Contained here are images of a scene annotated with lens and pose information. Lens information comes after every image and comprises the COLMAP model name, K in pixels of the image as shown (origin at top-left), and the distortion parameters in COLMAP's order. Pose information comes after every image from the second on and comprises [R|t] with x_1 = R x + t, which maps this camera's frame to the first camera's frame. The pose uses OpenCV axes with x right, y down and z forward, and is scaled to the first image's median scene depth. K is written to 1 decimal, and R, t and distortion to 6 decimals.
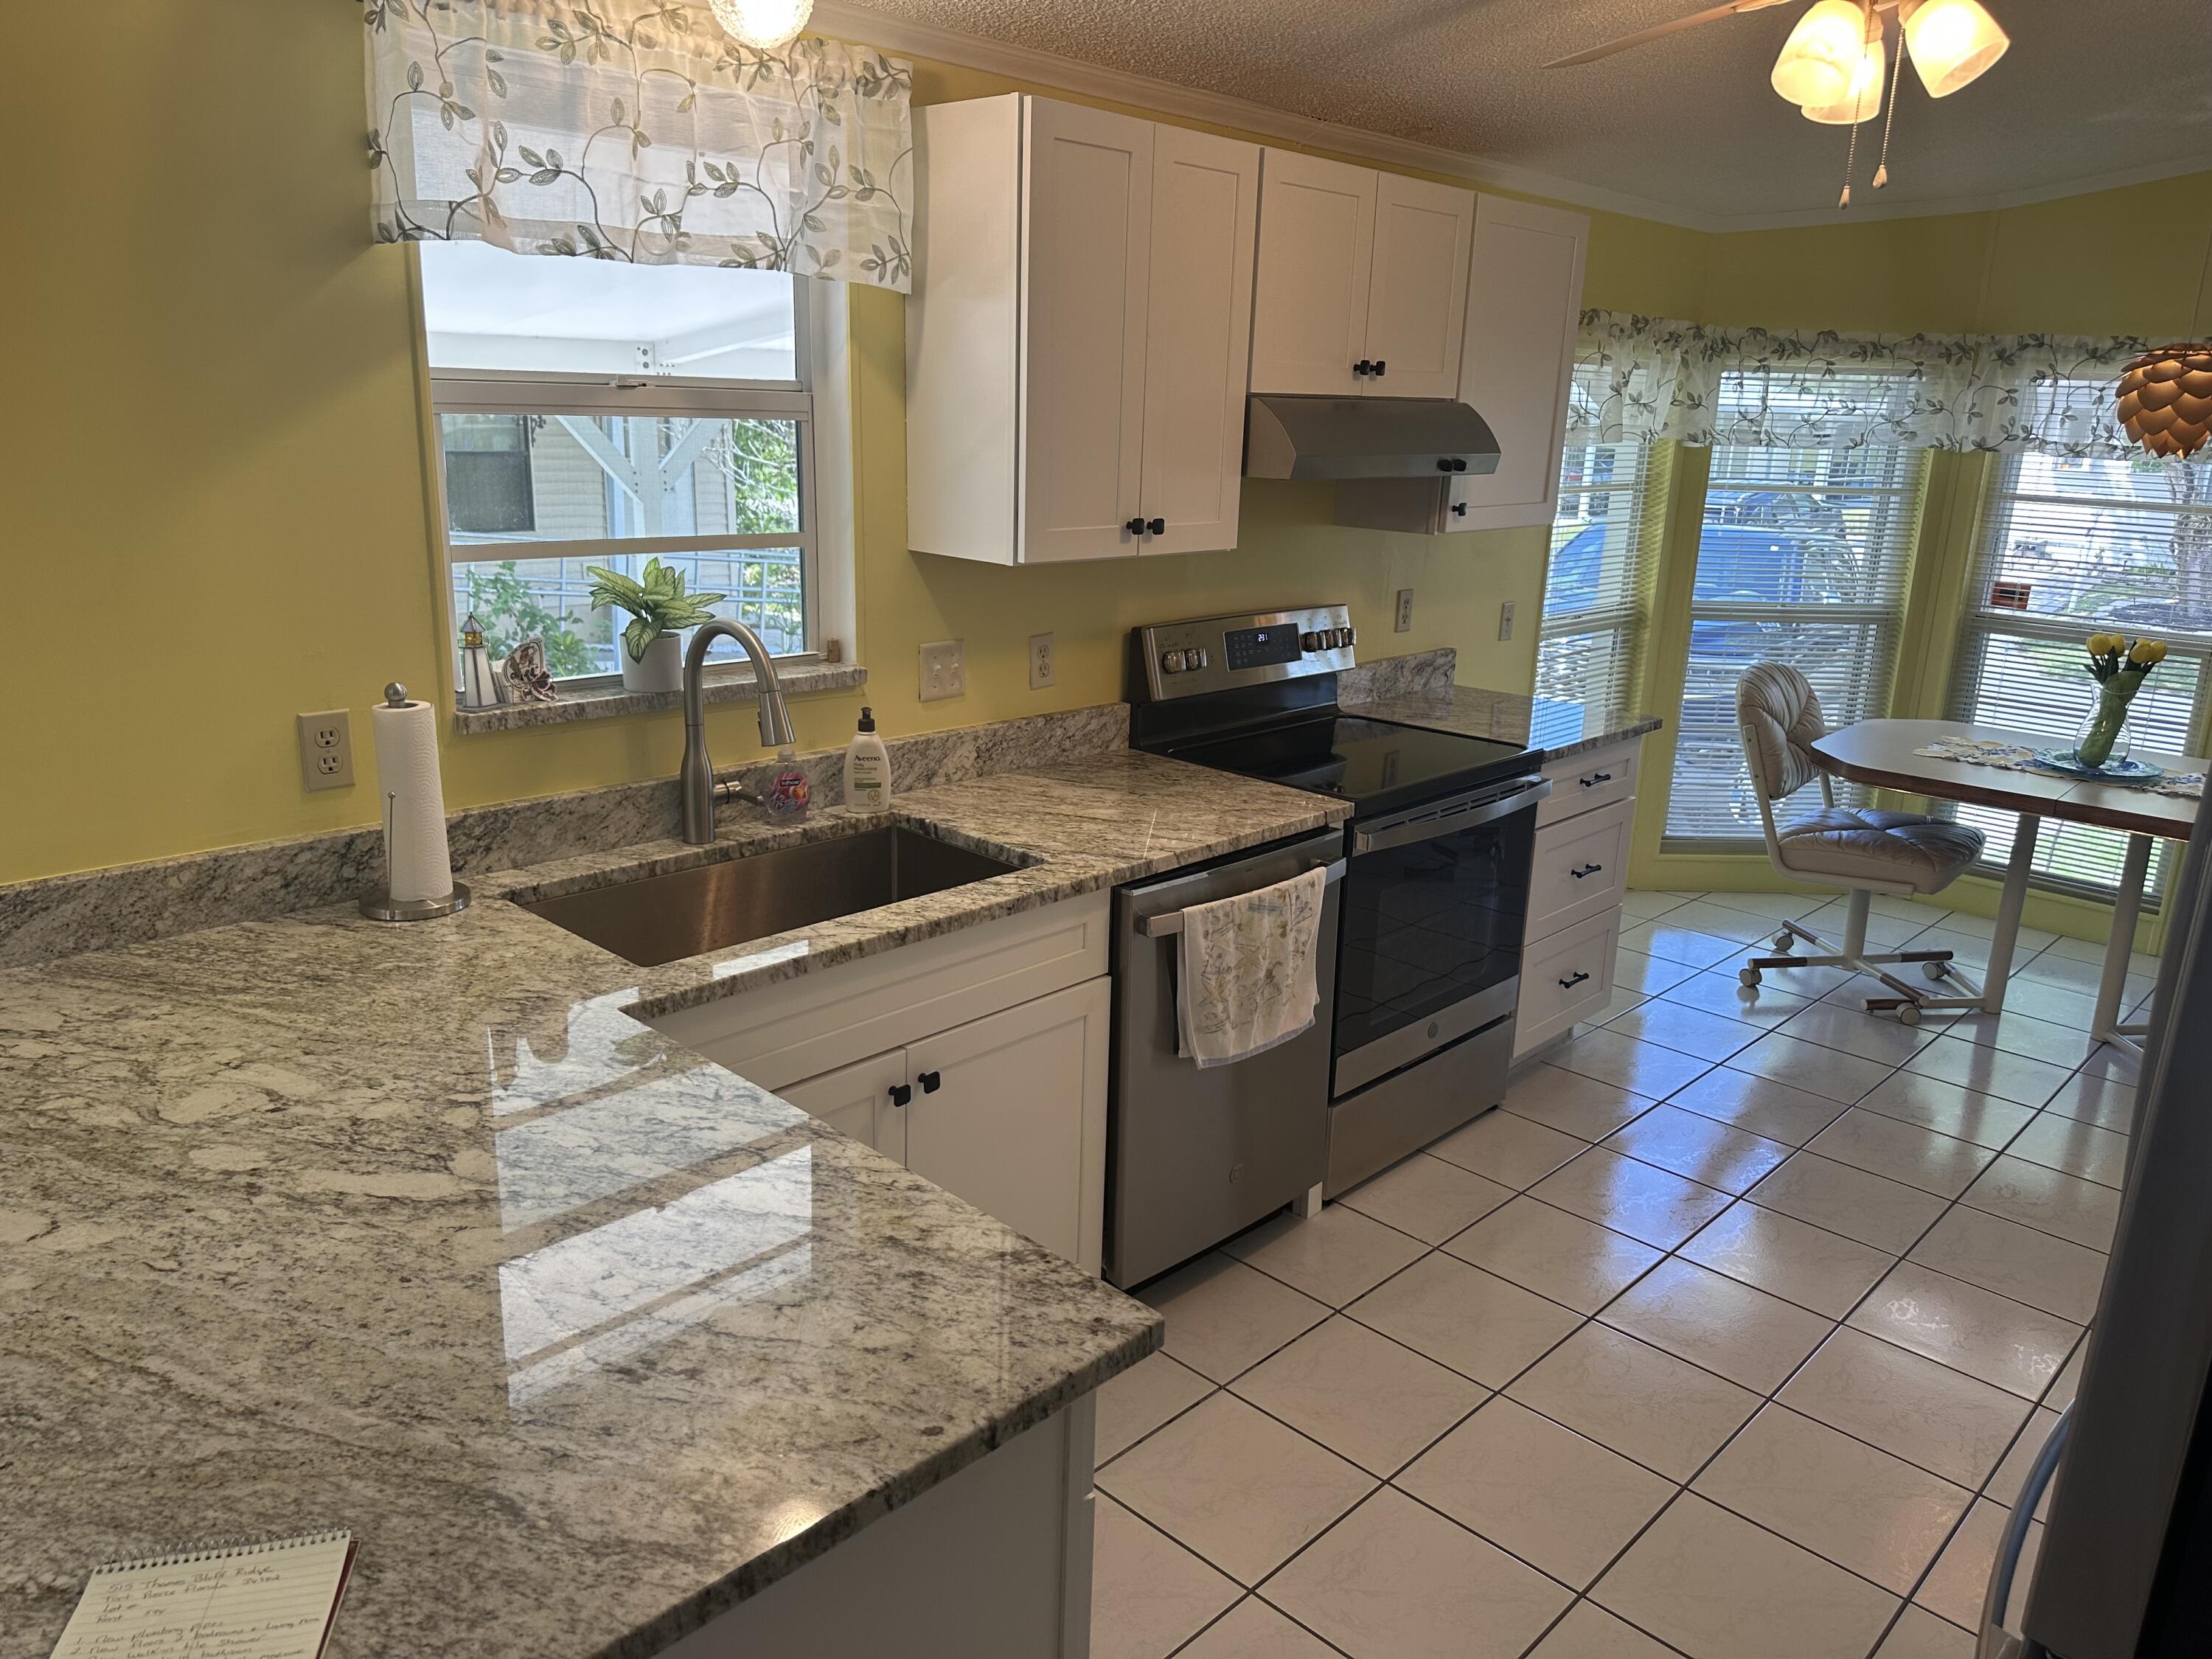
lens RADIAL K [[1561.5, 0, 1070.1], [0, 1561.5, 805.7], [0, 0, 1]] dist [0.012809, -0.032119]
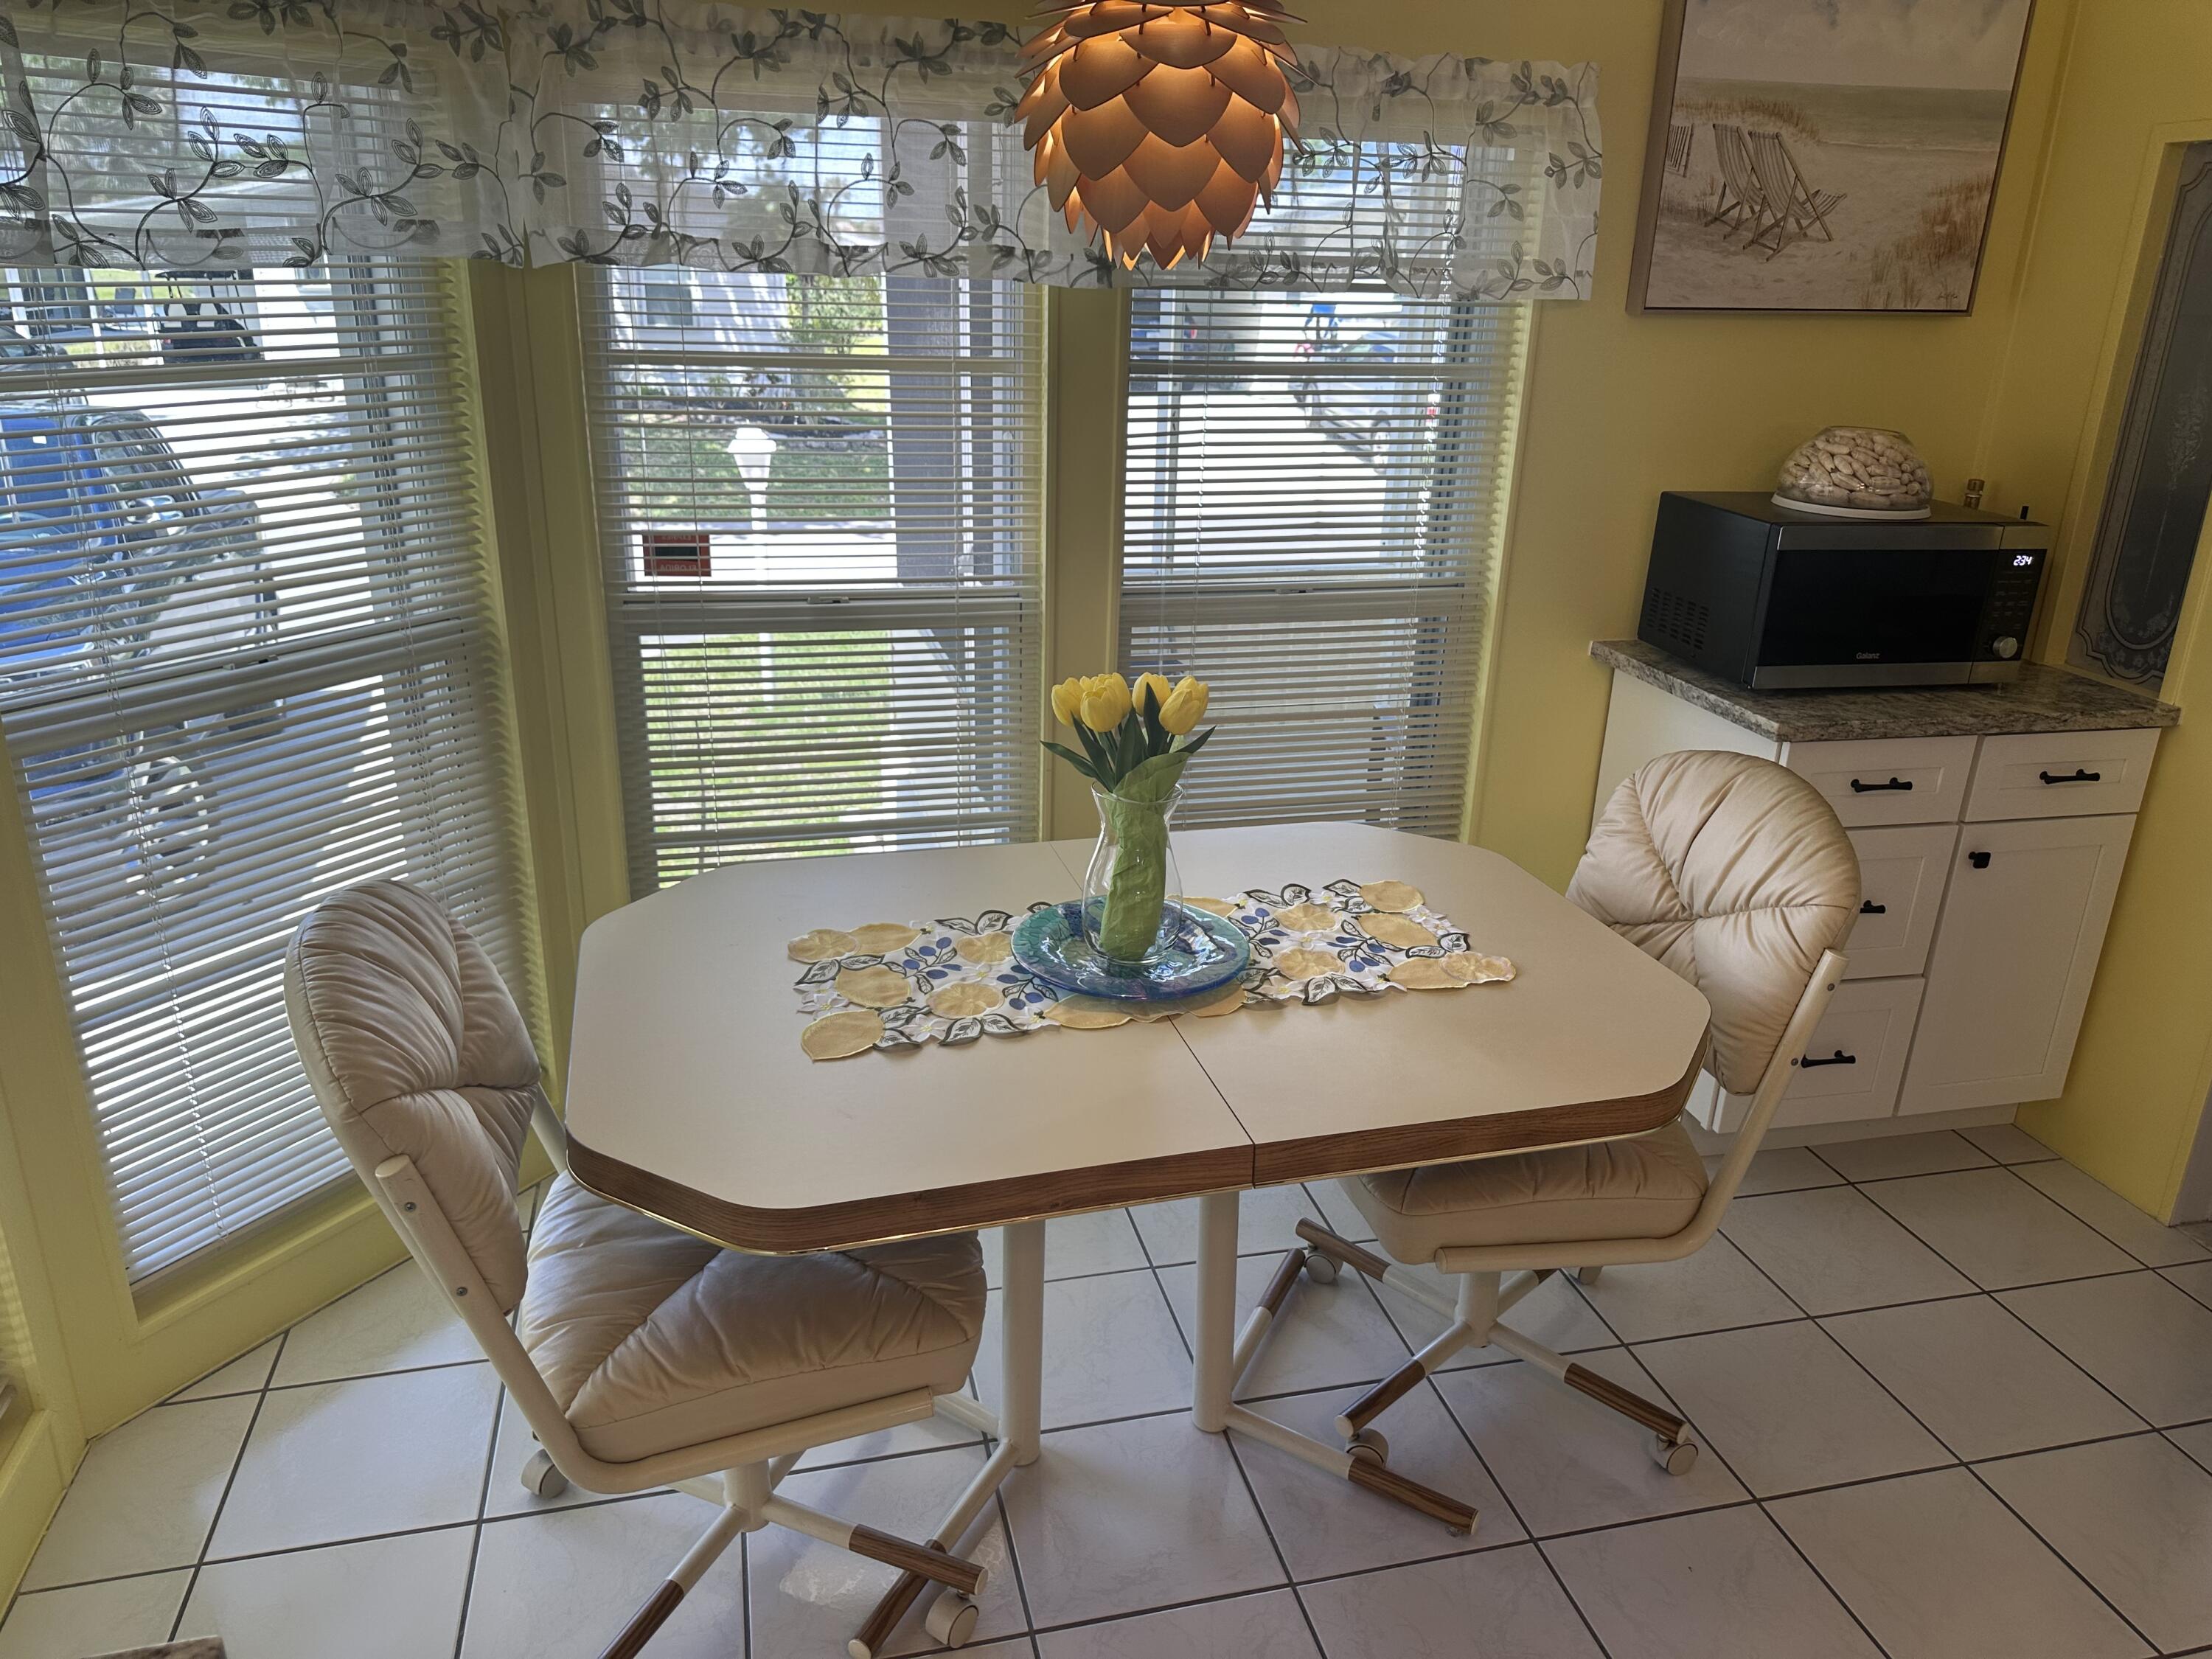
lens RADIAL K [[1561.5, 0, 1114.4], [0, 1561.5, 828.6], [0, 0, 1]] dist [0.012809, -0.032119]
pose [[0.529733, -0.301535, 0.792754, 0.352761], [0.201812, 0.952637, 0.227494, -0.197022], [-0.823805, 0.039476, 0.565497, 0.859509]]
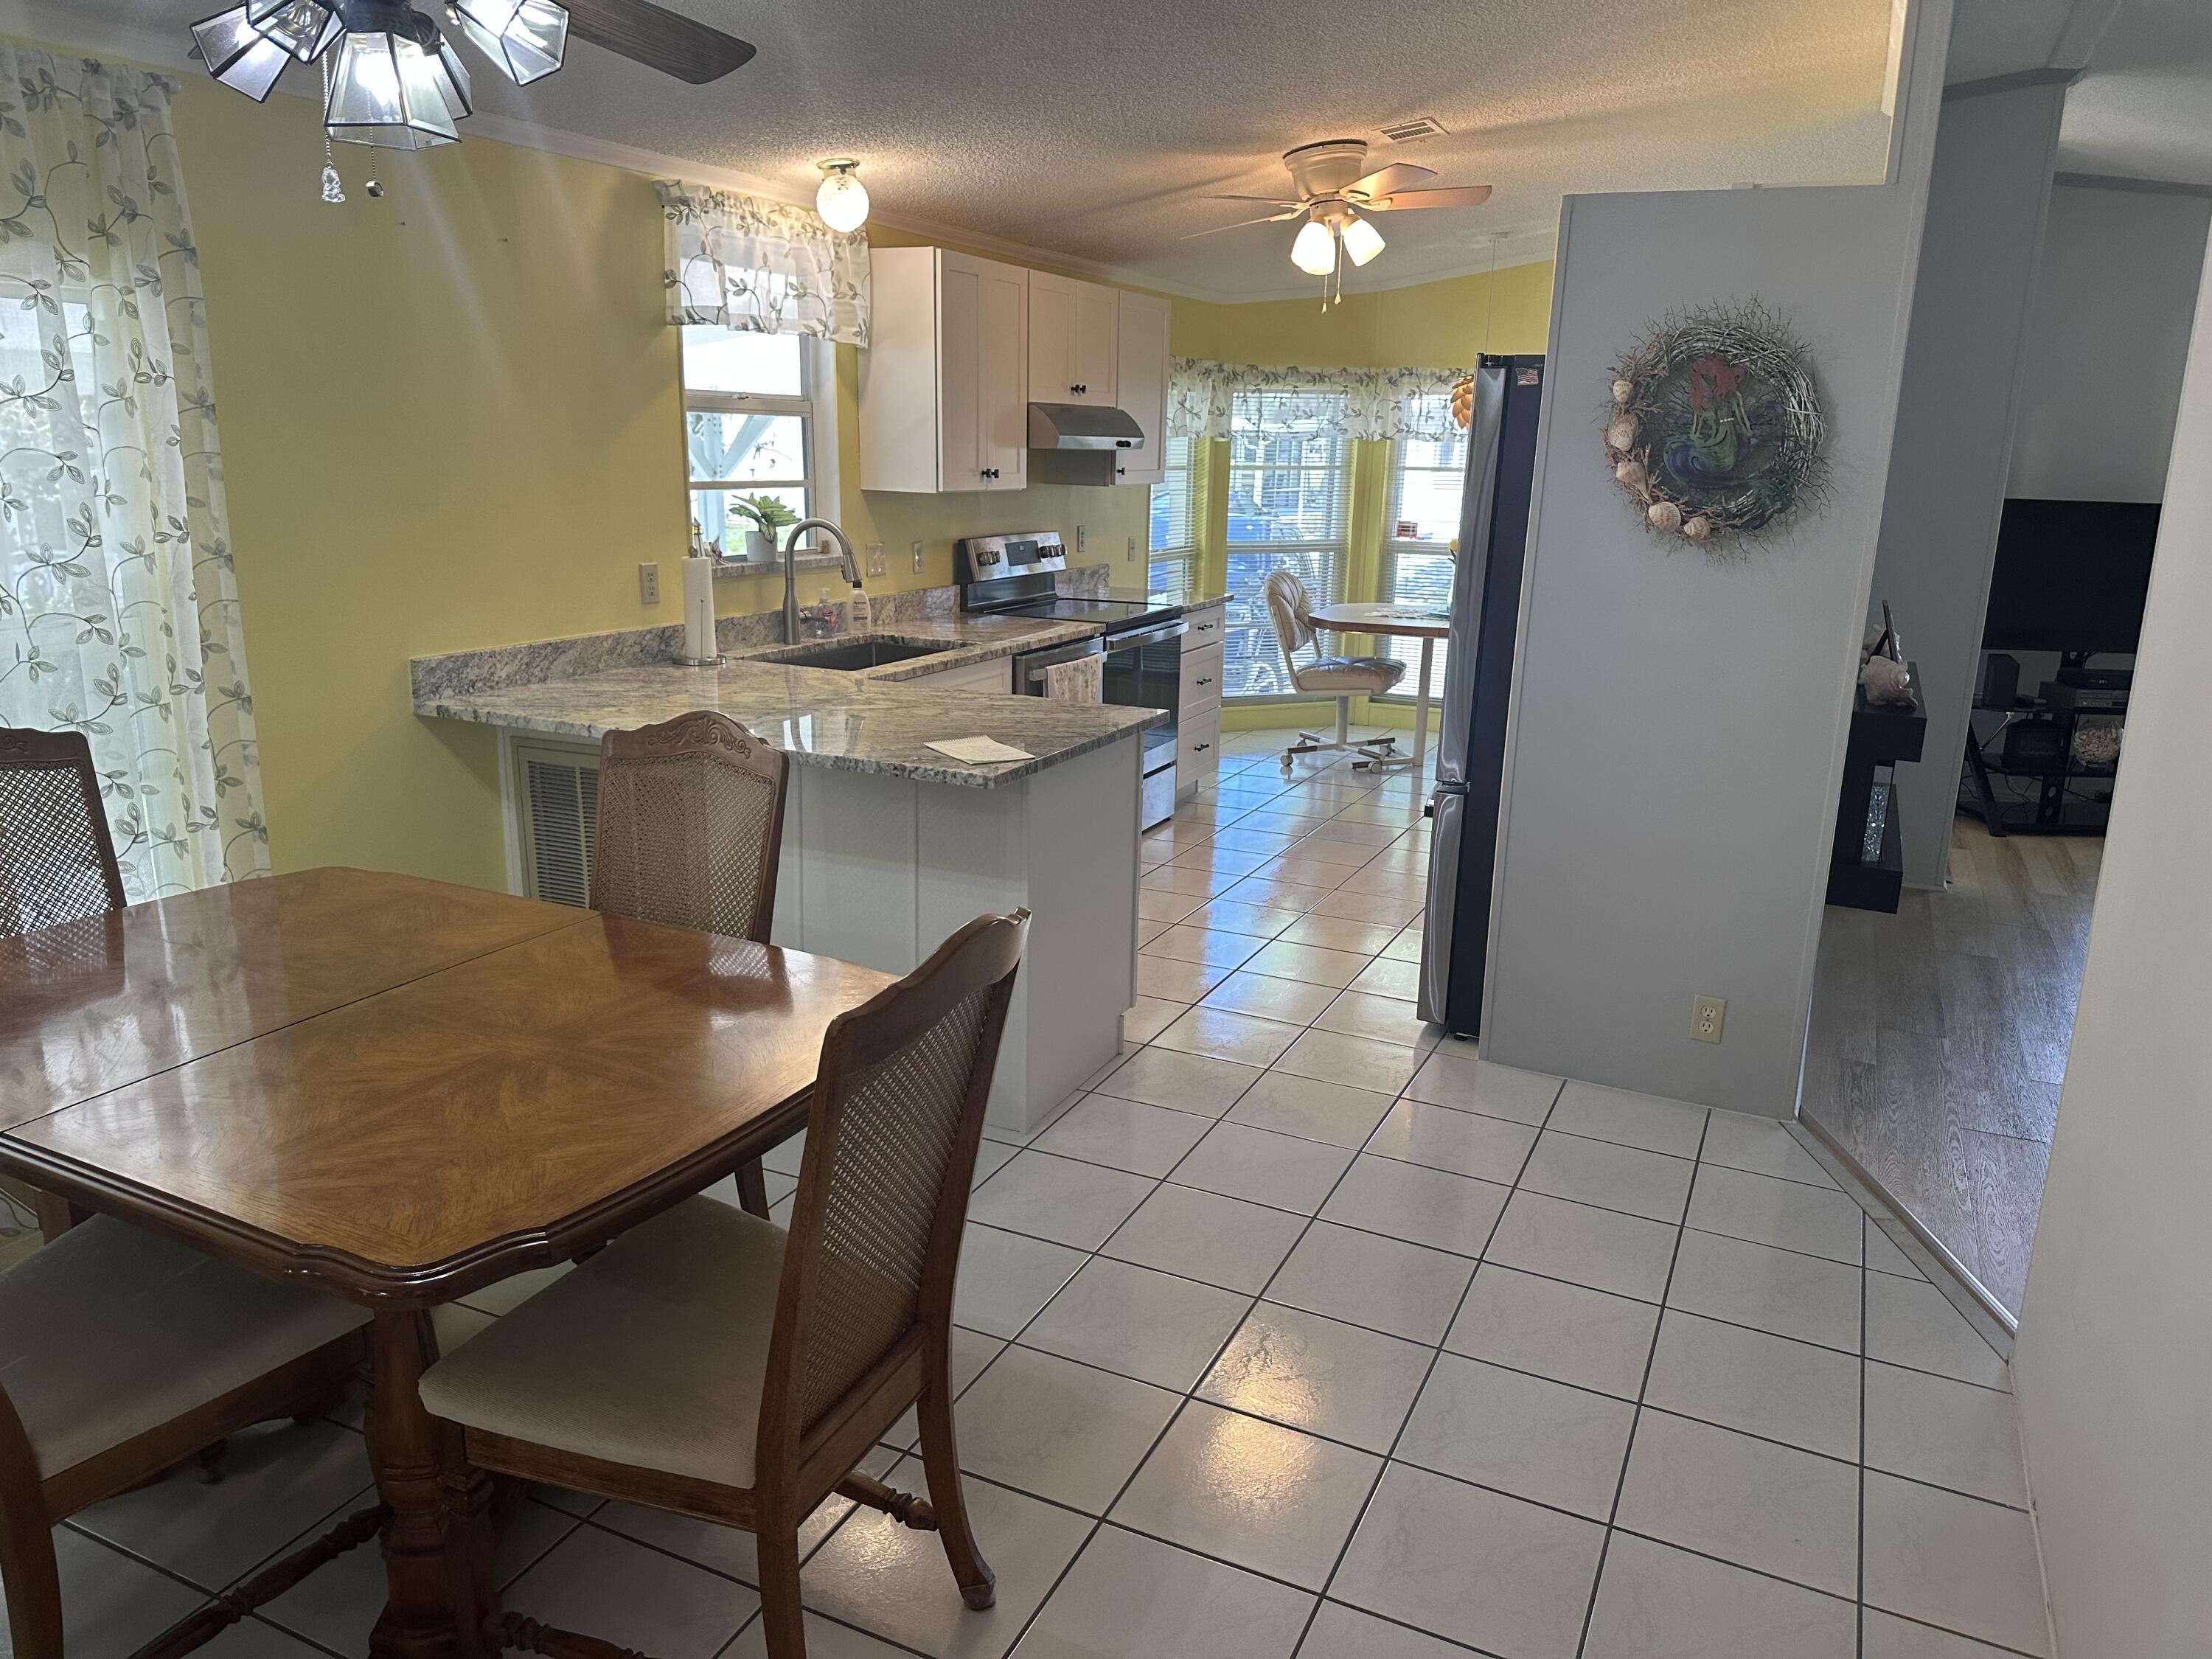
lens RADIAL K [[1561.5, 0, 1037.5], [0, 1561.5, 855.2], [0, 0, 1]] dist [0.012809, -0.032119]
pose [[0.952639, -0.092100, 0.289821, -0.400058], [0.089507, 0.995738, 0.022220, 0.197859], [-0.290632, 0.004773, 0.956823, -0.662997]]
